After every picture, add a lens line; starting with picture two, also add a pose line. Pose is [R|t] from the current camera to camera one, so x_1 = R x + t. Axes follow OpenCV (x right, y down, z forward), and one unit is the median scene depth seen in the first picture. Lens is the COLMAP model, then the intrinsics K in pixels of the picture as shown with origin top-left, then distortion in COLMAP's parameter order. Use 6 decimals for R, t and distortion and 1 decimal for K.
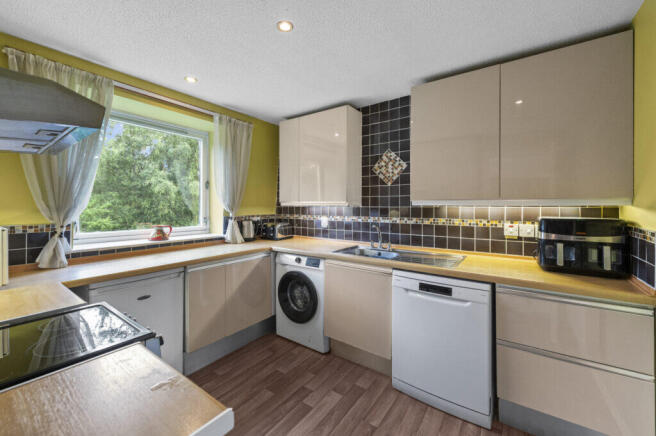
lens RADIAL K [[266.8, 0, 330.3], [0, 266.8, 204.7], [0, 0, 1]] dist [0.065624, -0.000027]
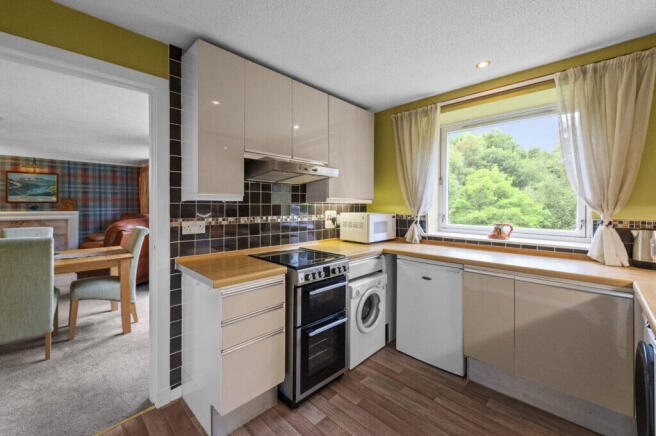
lens RADIAL K [[274.0, 0, 329.0], [0, 274.0, 204.9], [0, 0, 1]] dist [-0.000925, -0.000076]
pose [[-0.150882, 0.004711, -0.988541, 0.464225], [0.004886, 0.999980, 0.004020, 0.004464], [0.988540, -0.004223, -0.150902, 0.622137]]
